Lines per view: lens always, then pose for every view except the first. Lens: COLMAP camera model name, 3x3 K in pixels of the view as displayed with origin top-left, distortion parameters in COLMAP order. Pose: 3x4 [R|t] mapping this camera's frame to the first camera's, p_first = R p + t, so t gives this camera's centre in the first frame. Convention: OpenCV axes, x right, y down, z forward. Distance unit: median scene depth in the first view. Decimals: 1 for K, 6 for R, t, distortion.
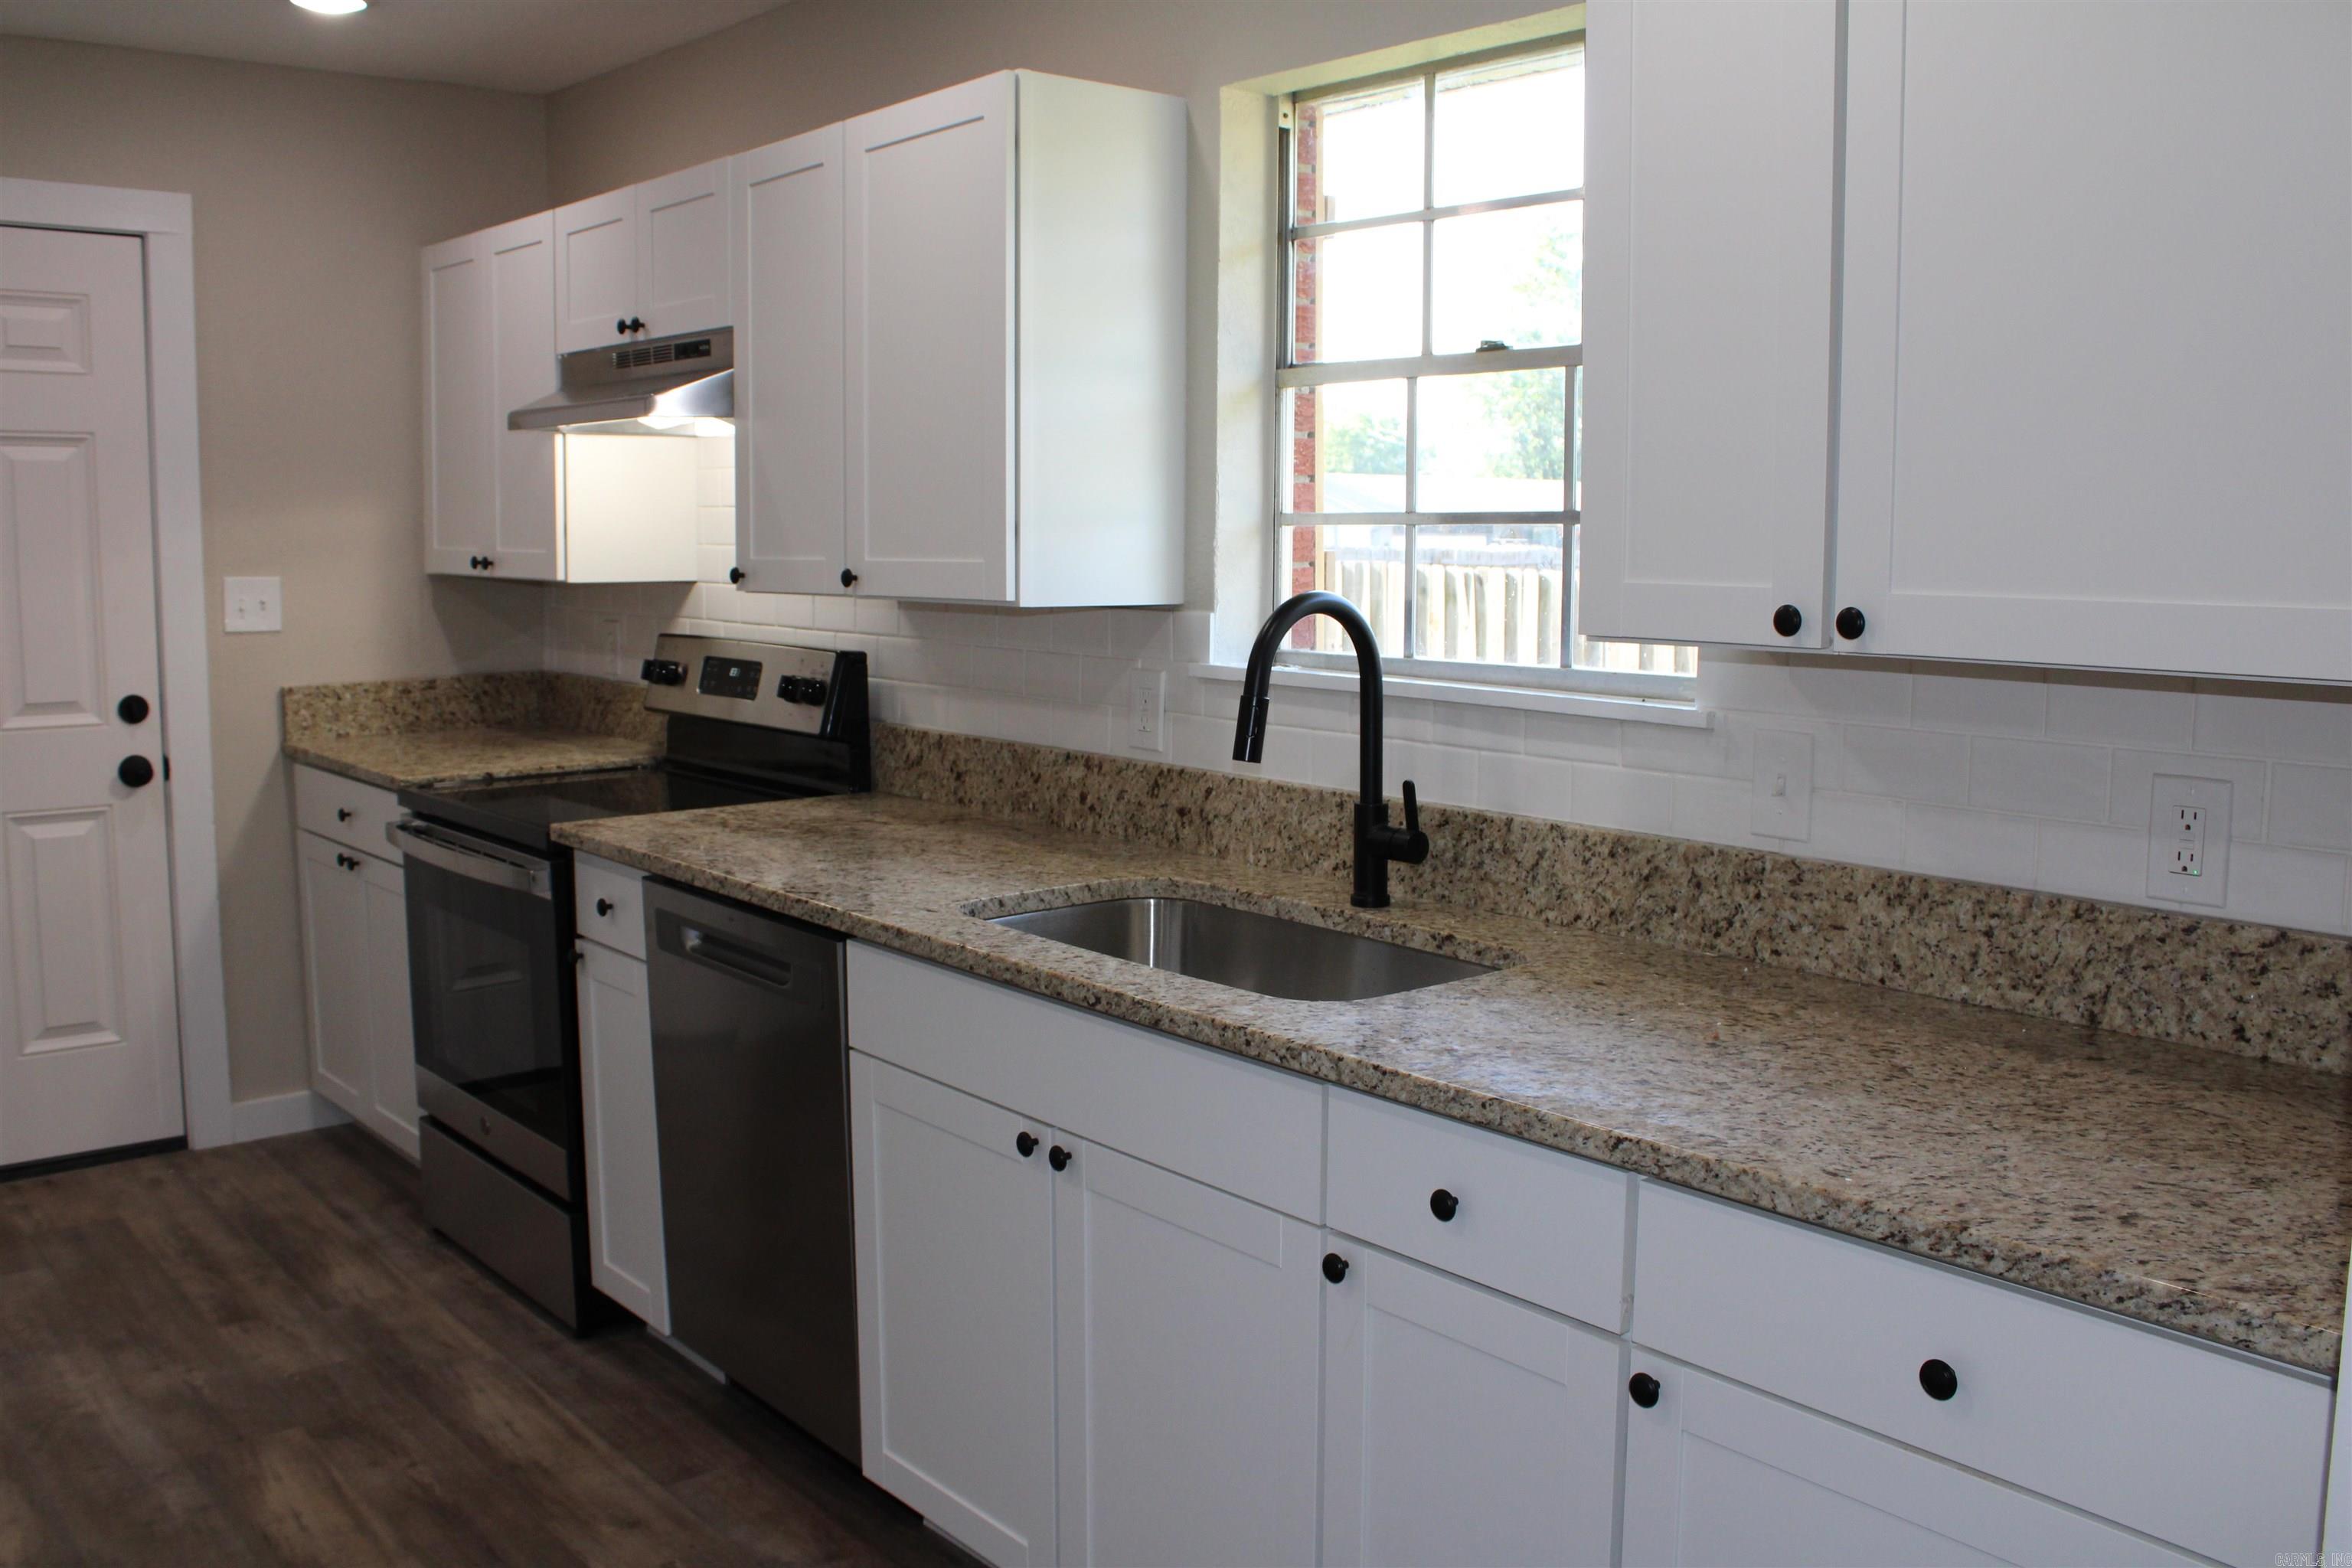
lens RADIAL K [[2072.3, 0, 1154.6], [0, 2072.3, 774.8], [0, 0, 1]] dist [-0.152866, 0.145643]
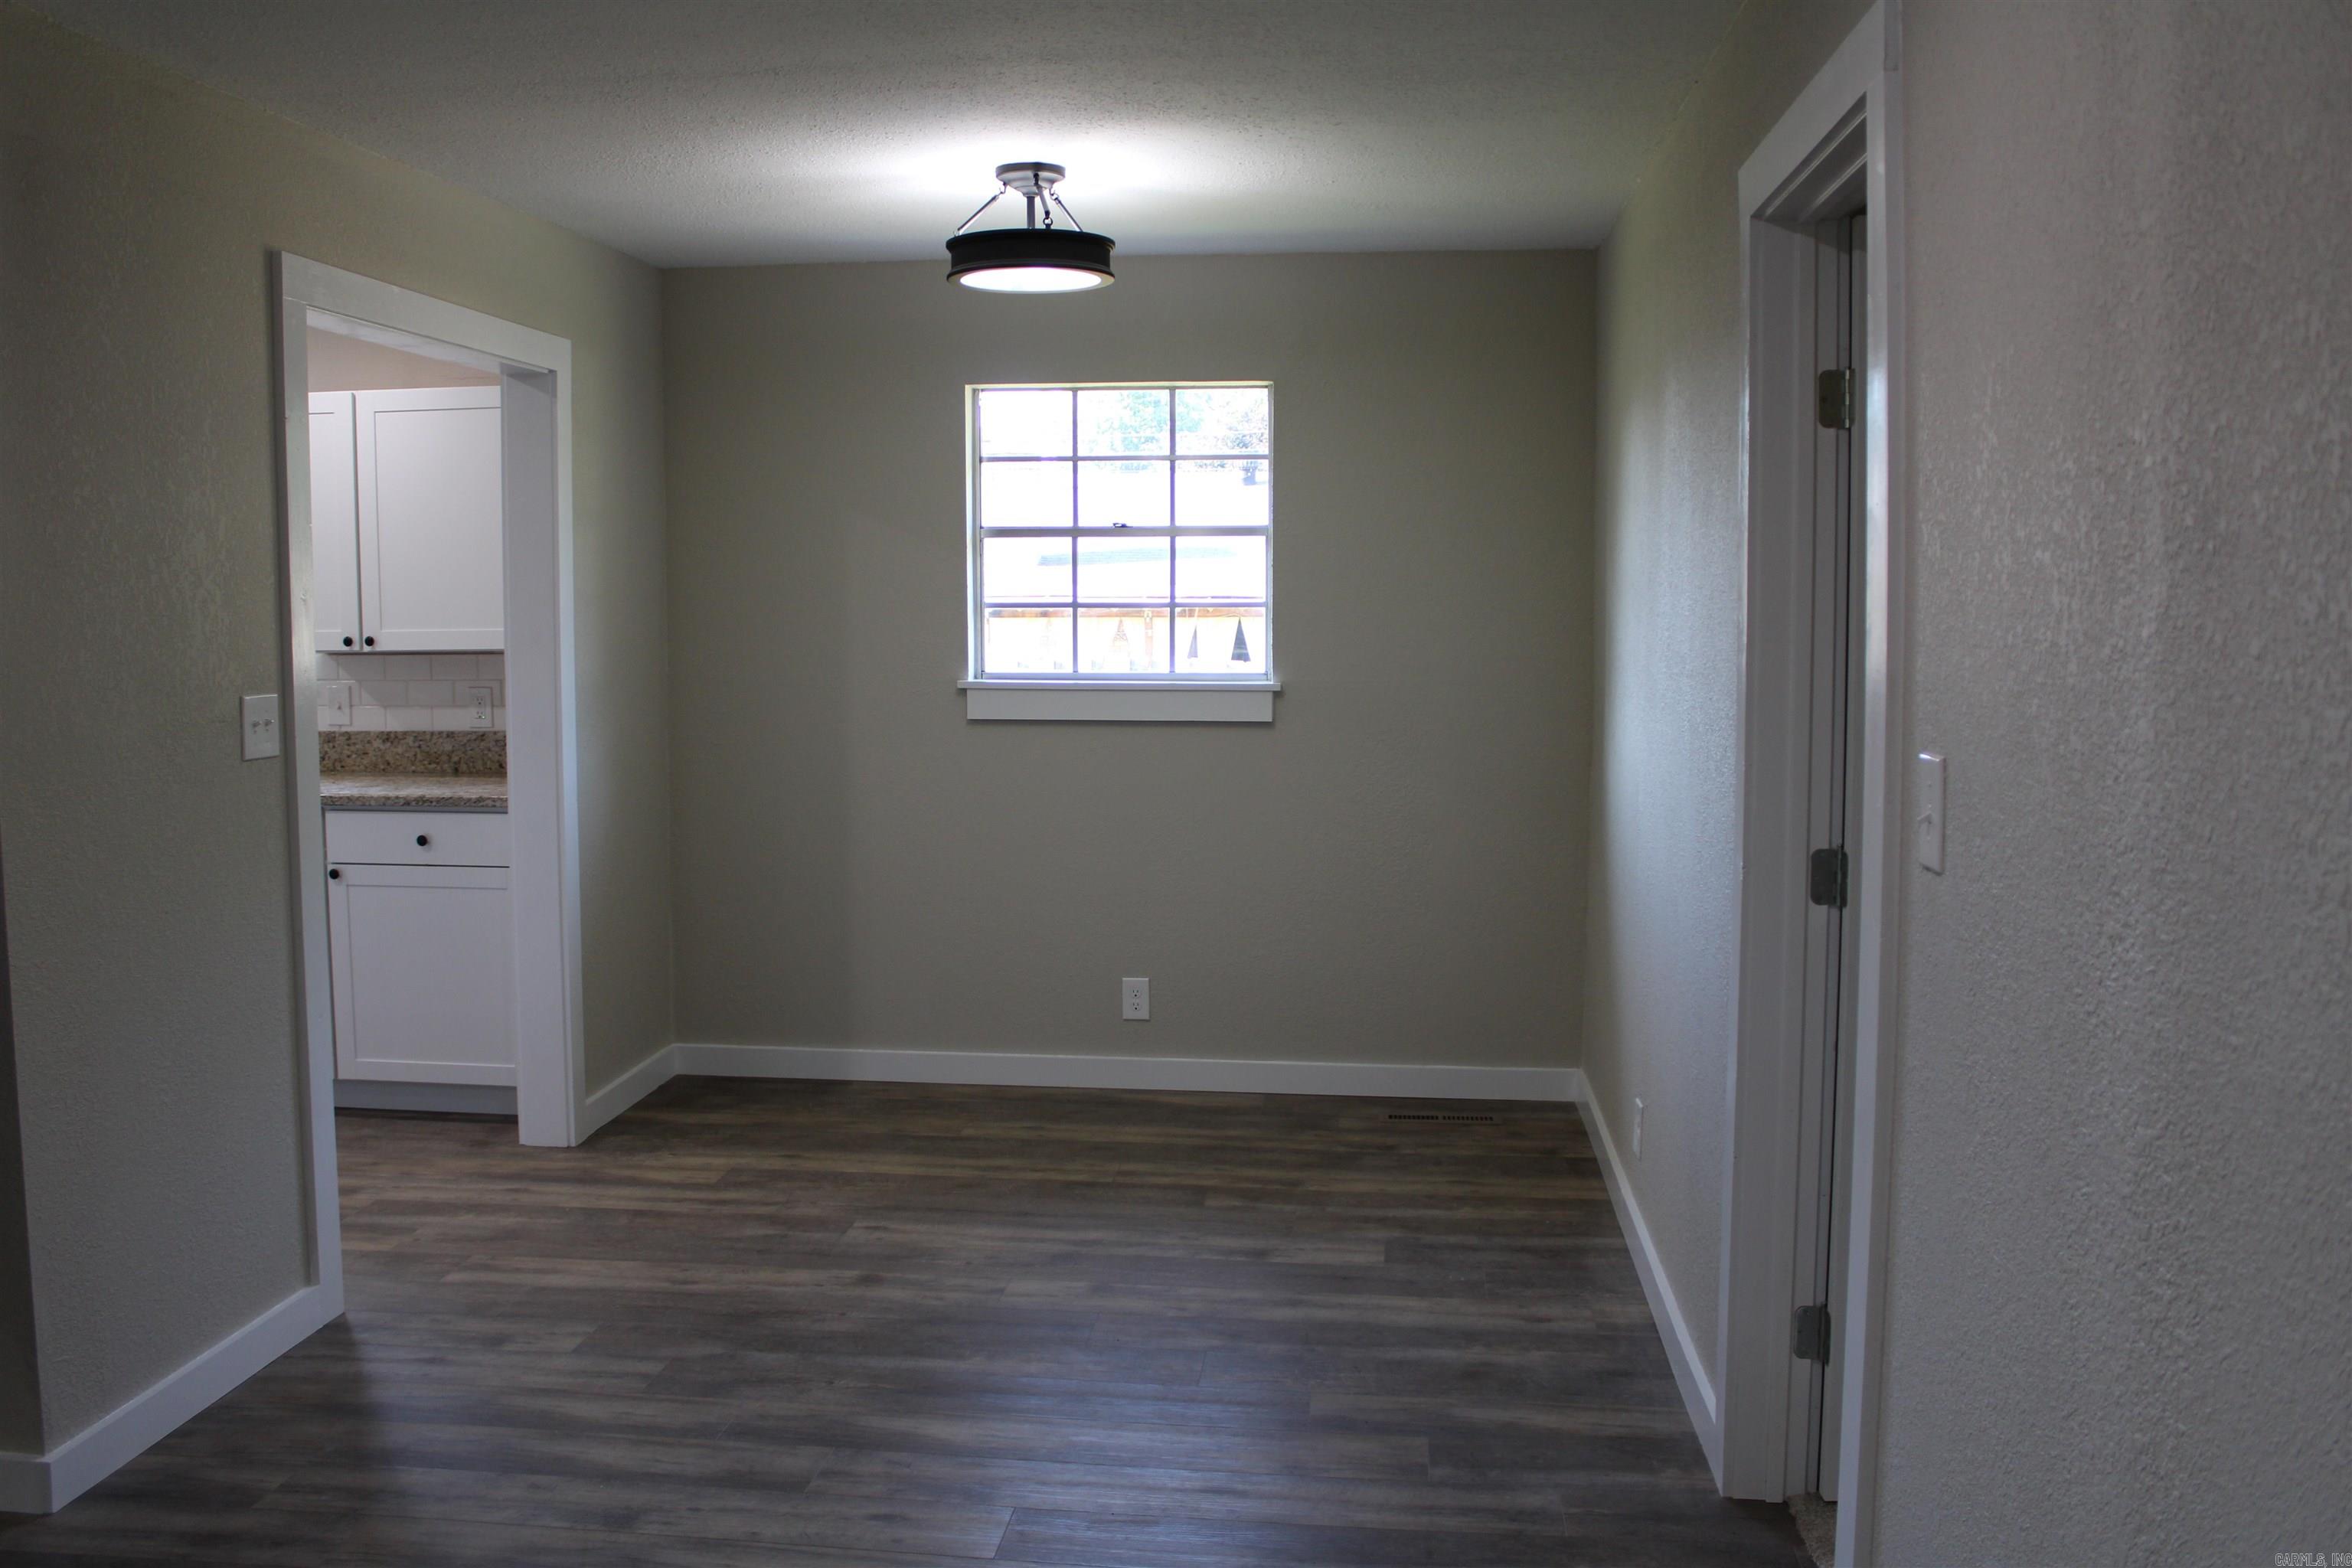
lens RADIAL K [[2047.4, 0, 1164.2], [0, 2047.4, 759.5], [0, 0, 1]] dist [-0.143675, 0.082604]
pose [[0.715501, -0.058423, 0.696165, -0.568929], [0.089366, 0.995965, -0.008266, 0.146250], [-0.692872, 0.068128, 0.717835, -1.237030]]
